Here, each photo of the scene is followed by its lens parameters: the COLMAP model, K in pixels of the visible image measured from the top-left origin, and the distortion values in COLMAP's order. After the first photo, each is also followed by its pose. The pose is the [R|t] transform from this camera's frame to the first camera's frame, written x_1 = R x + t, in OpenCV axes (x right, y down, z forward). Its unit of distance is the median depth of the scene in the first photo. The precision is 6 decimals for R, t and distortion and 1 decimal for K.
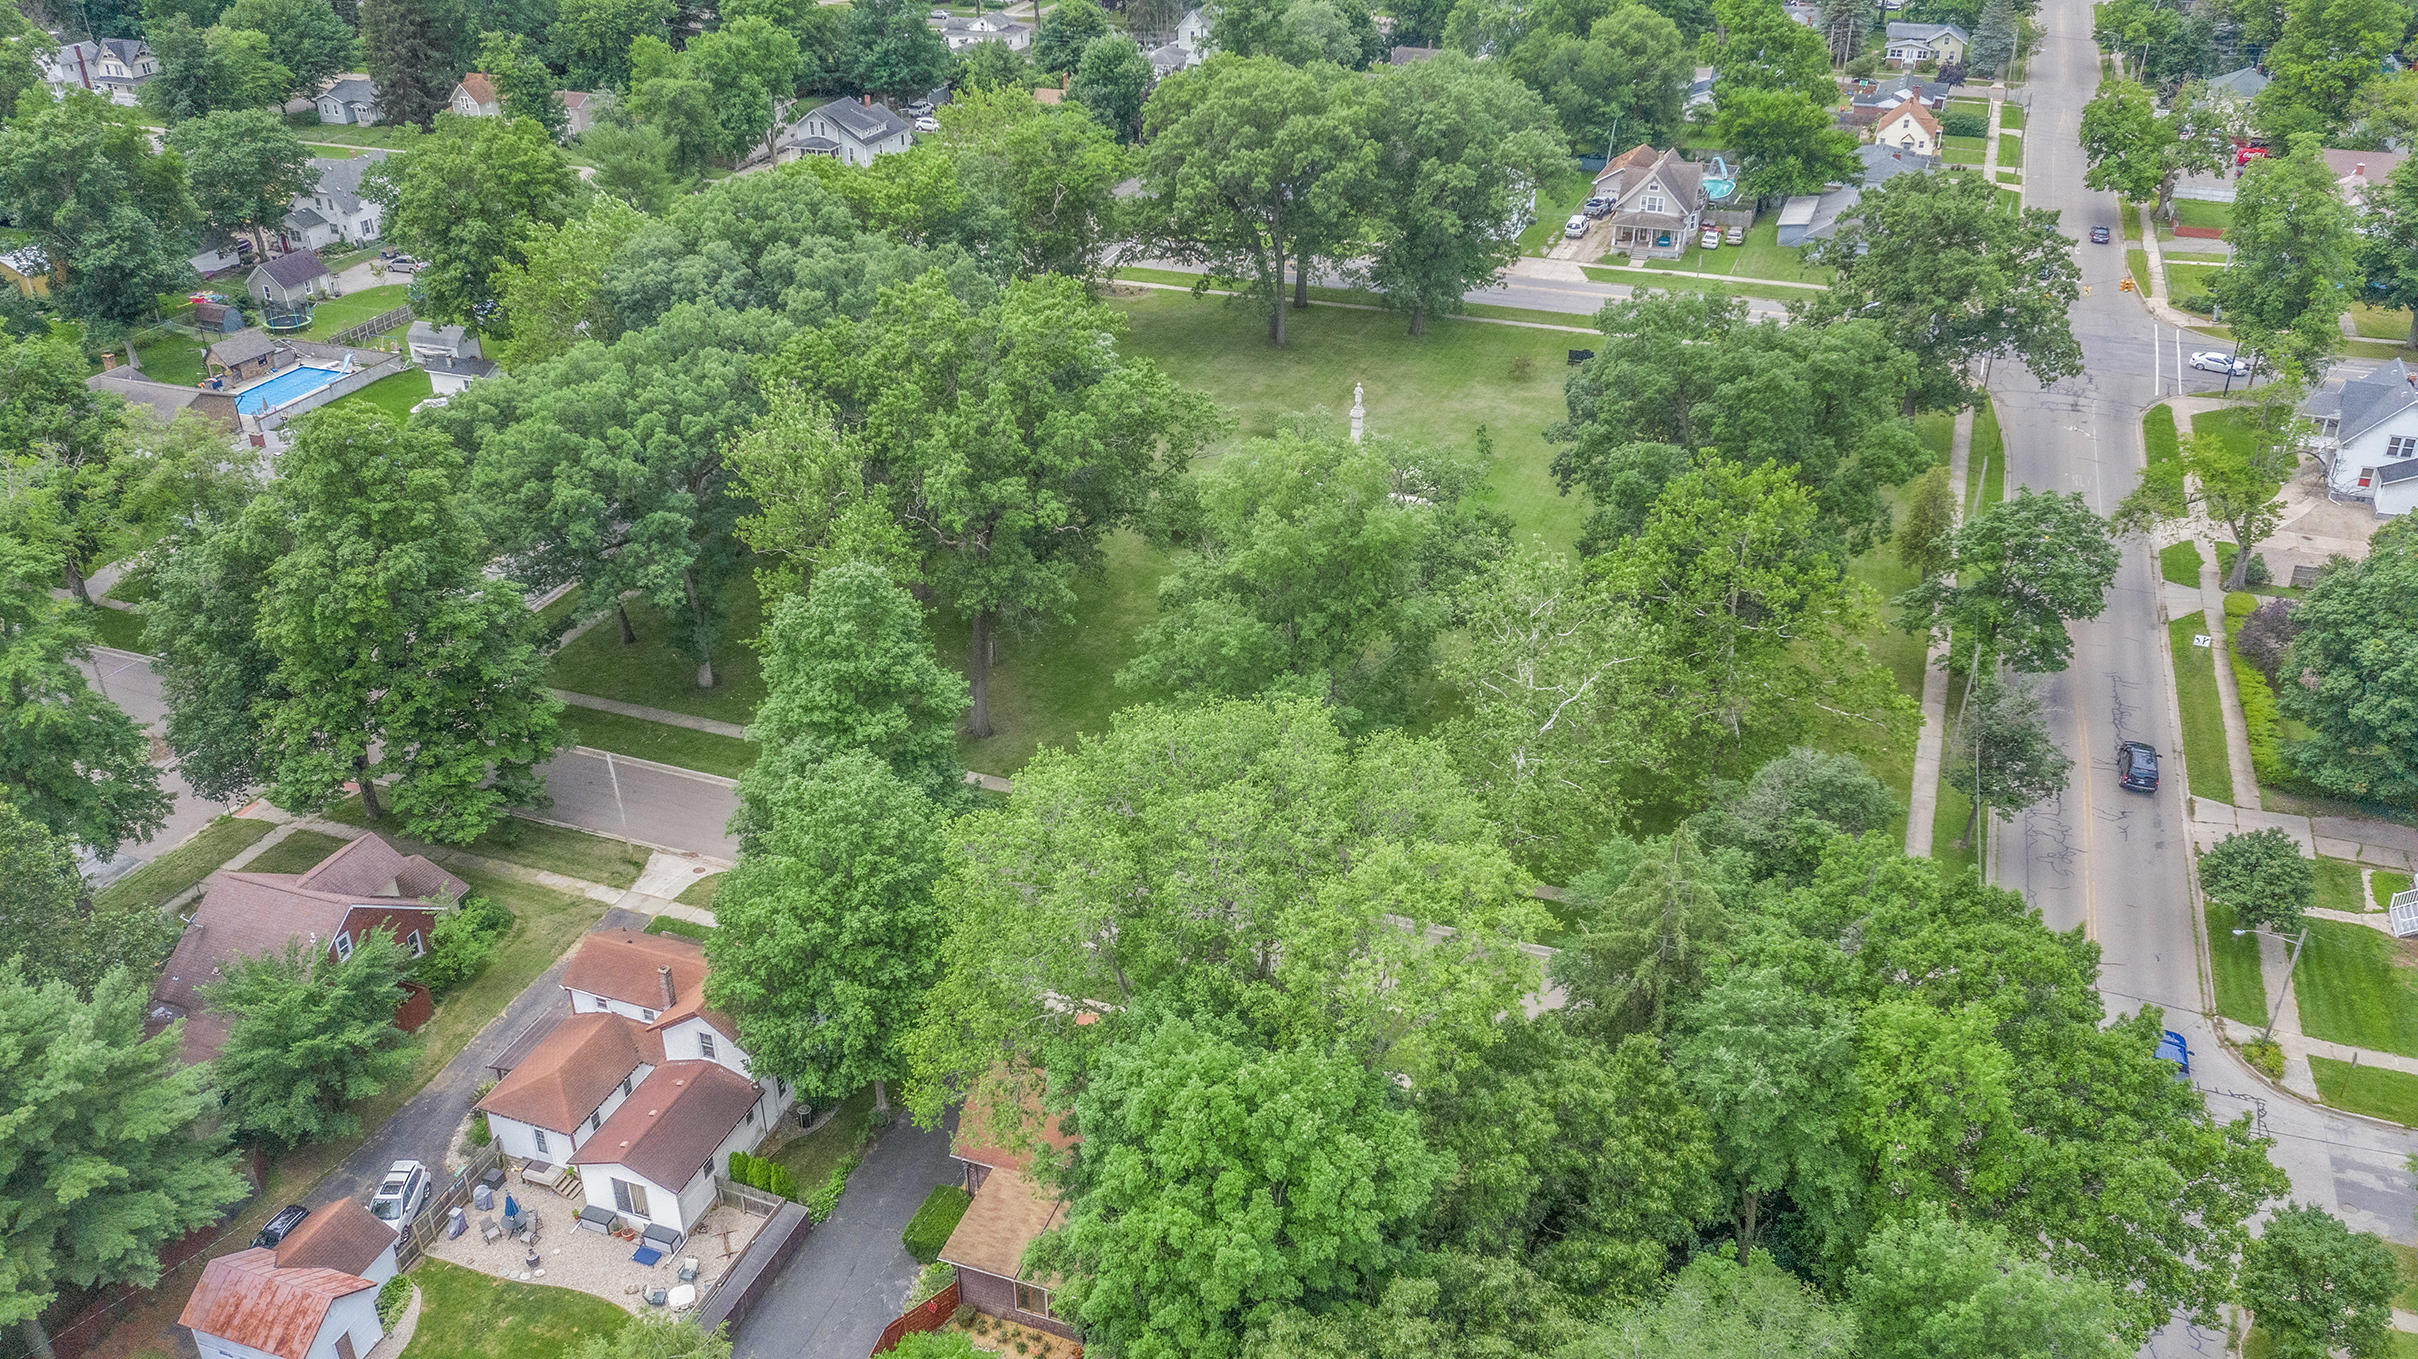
lens RADIAL K [[1918.4, 0, 1203.0], [0, 1918.4, 681.8], [0, 0, 1]] dist [0.001046, 0.003629]
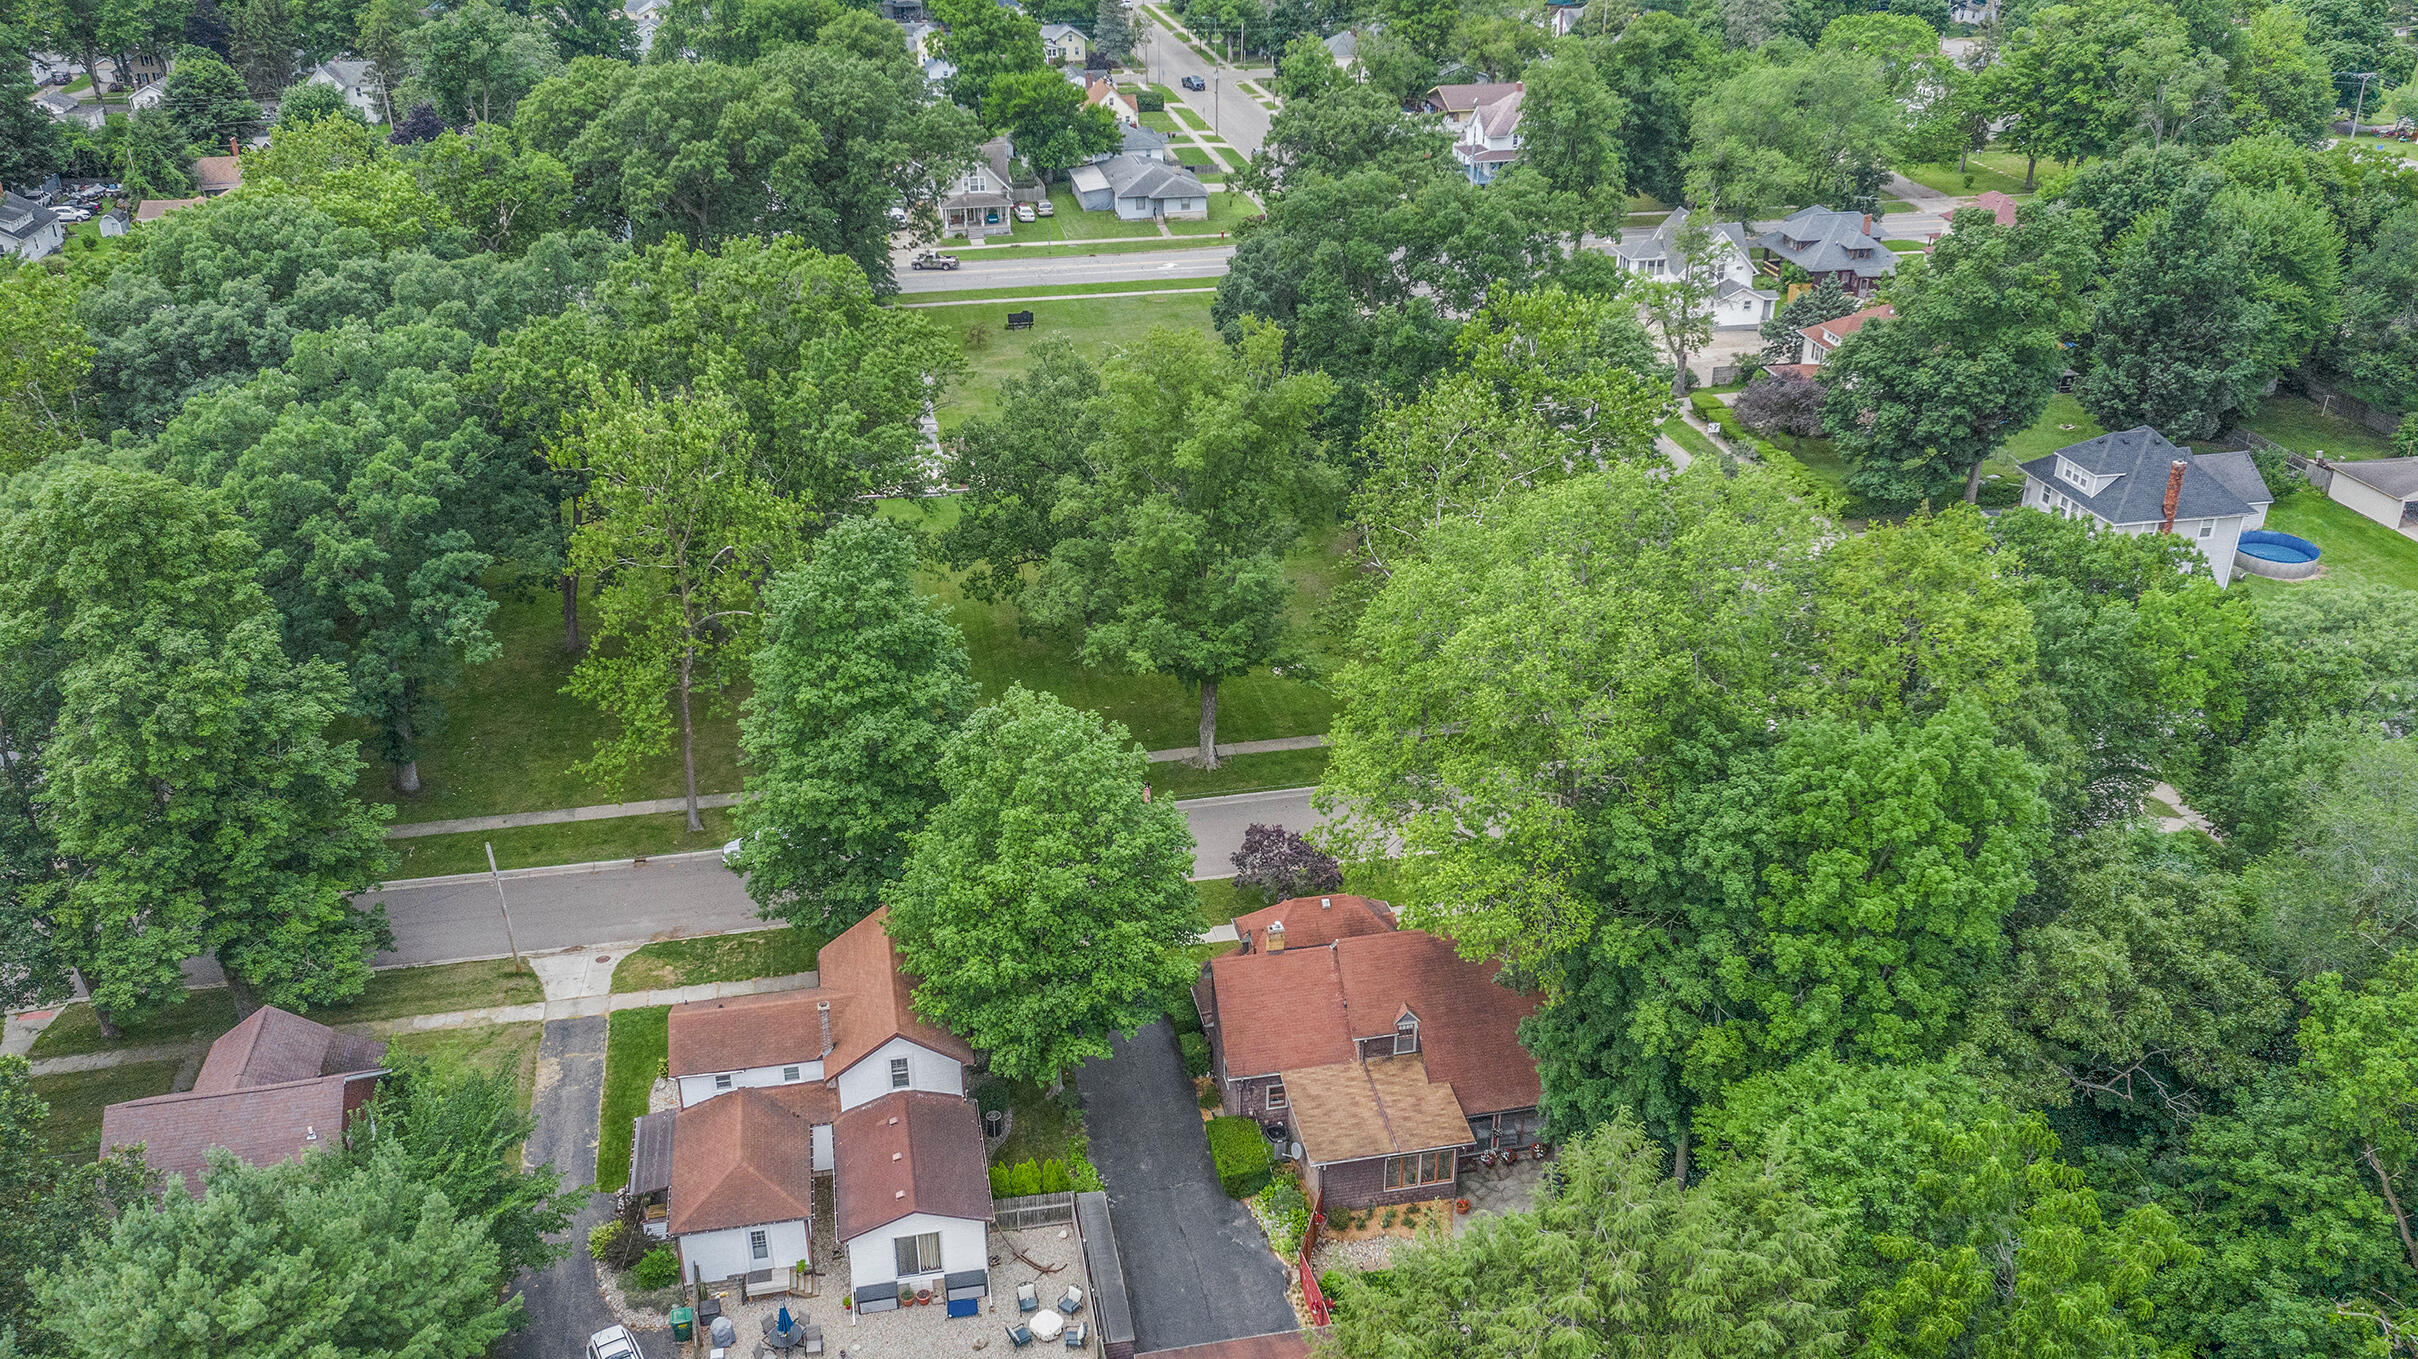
lens RADIAL K [[1918.4, 0, 1203.0], [0, 1918.4, 681.8], [0, 0, 1]] dist [0.001046, 0.003629]
pose [[0.850479, -0.232652, 0.471762, -0.400679], [0.250432, 0.967790, 0.025798, 0.024377], [-0.462568, 0.096203, 0.881349, 0.124069]]
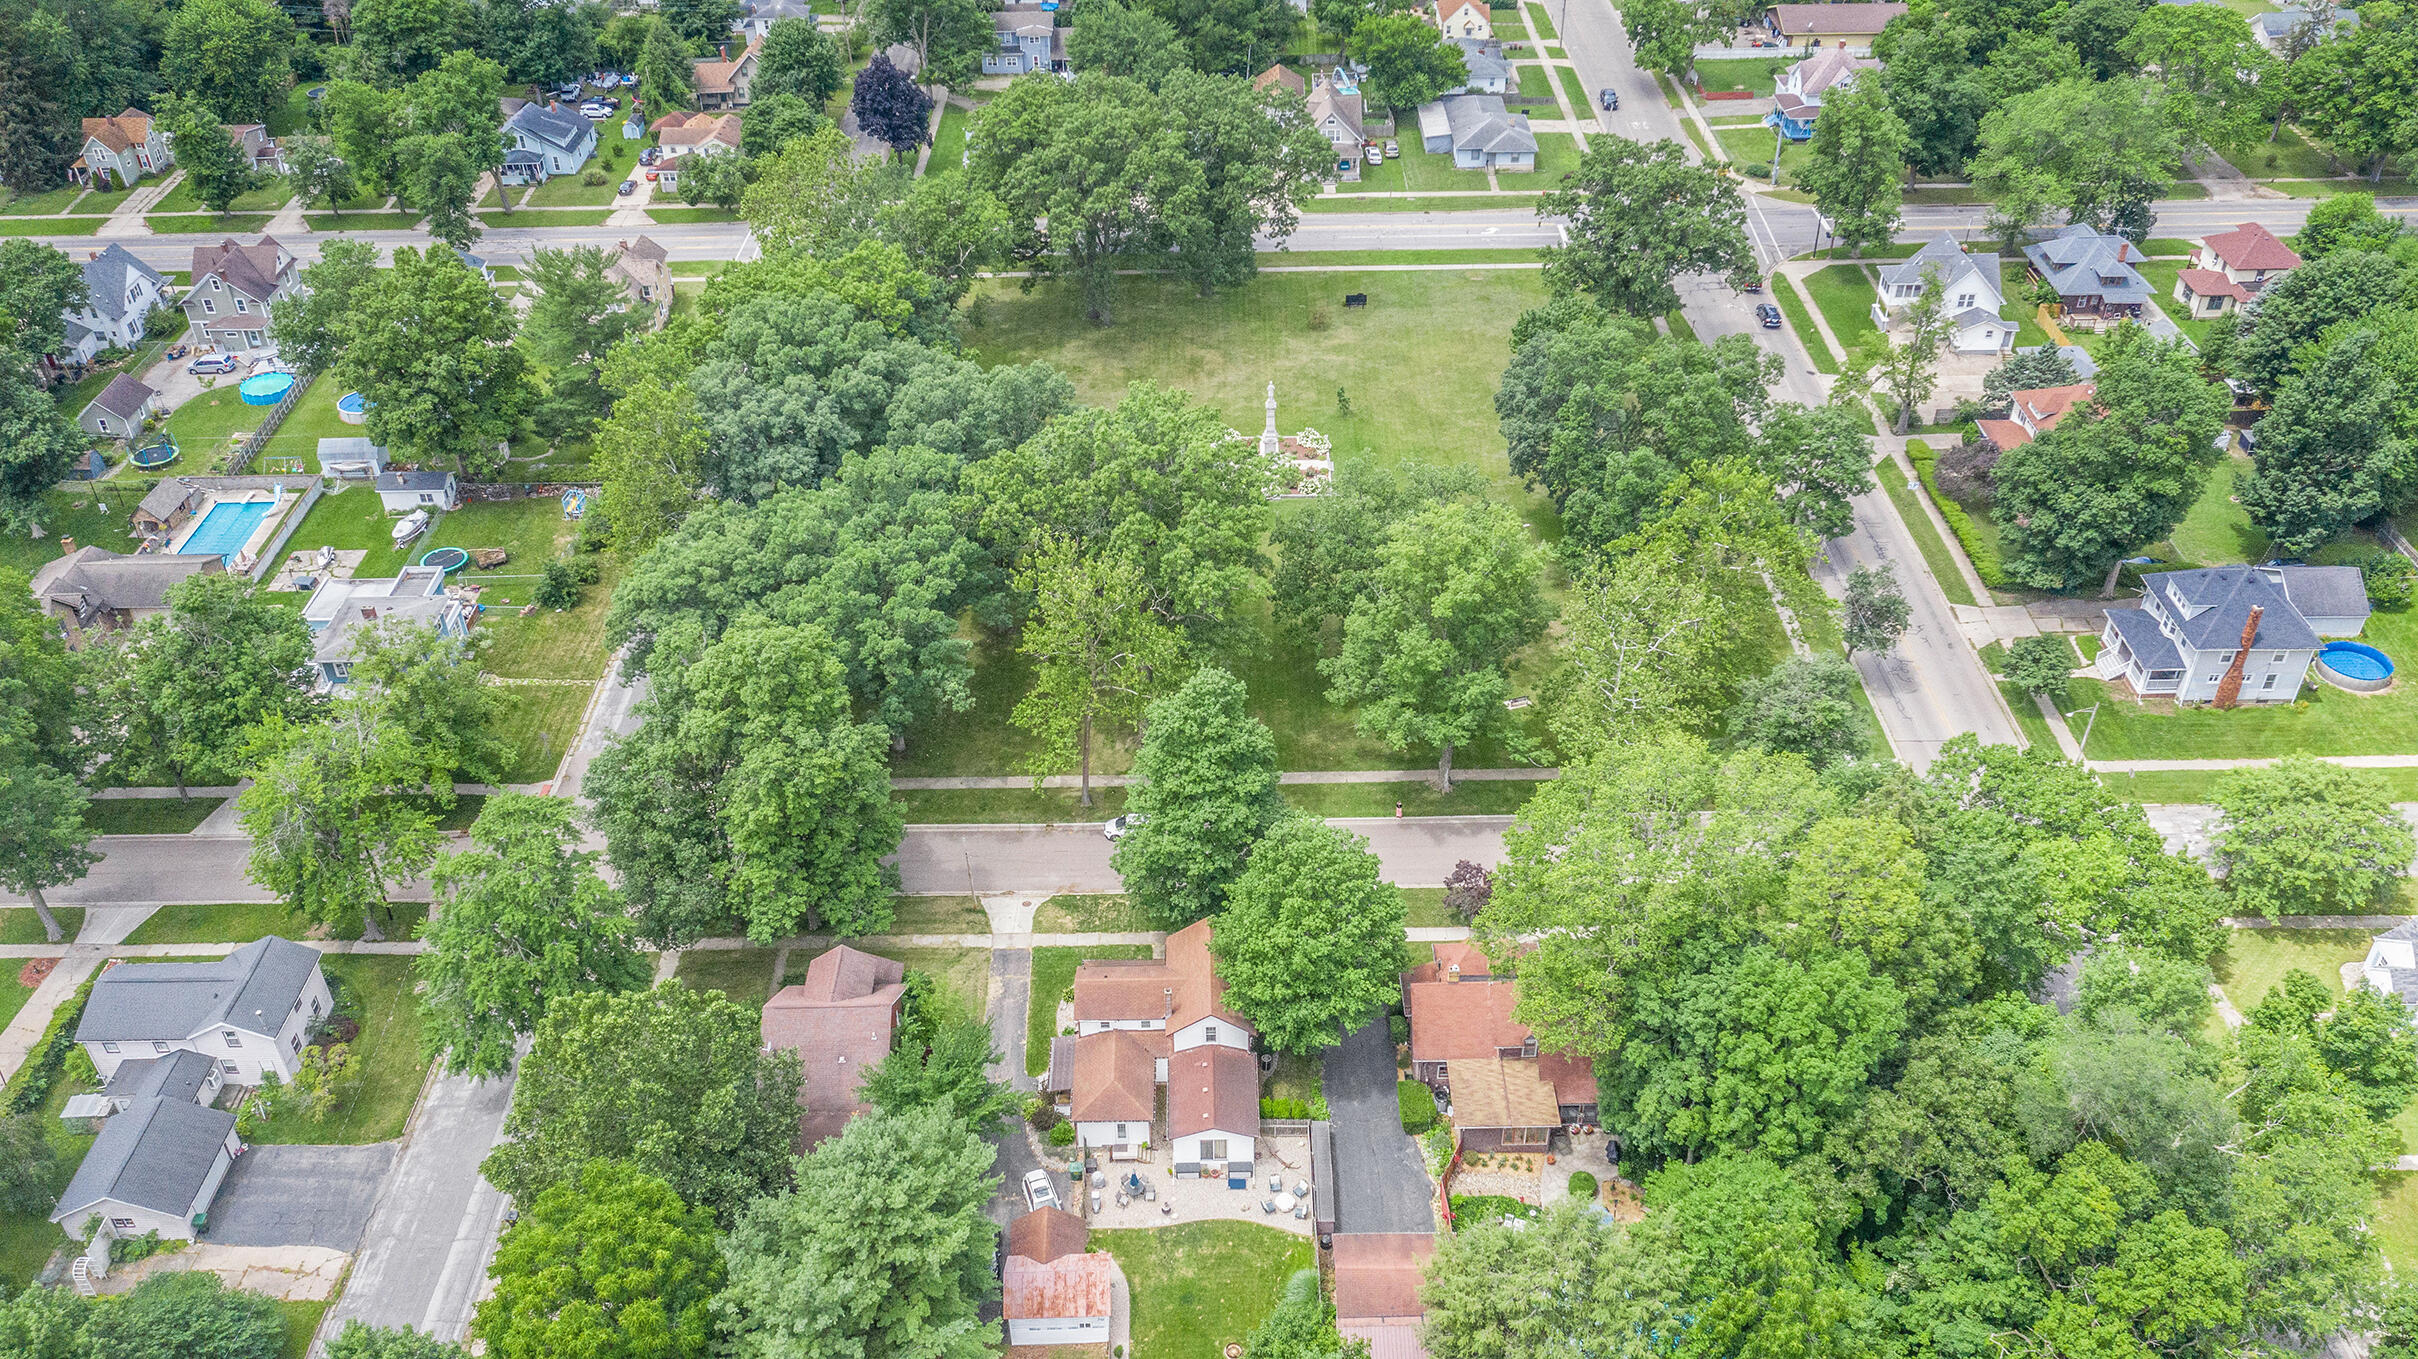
lens RADIAL K [[1918.4, 0, 1203.0], [0, 1918.4, 681.8], [0, 0, 1]] dist [0.001046, 0.003629]
pose [[0.934436, -0.215828, 0.283279, -0.478186], [0.179390, 0.972409, 0.149128, -0.215806], [-0.307649, -0.088533, 0.947372, -0.246365]]
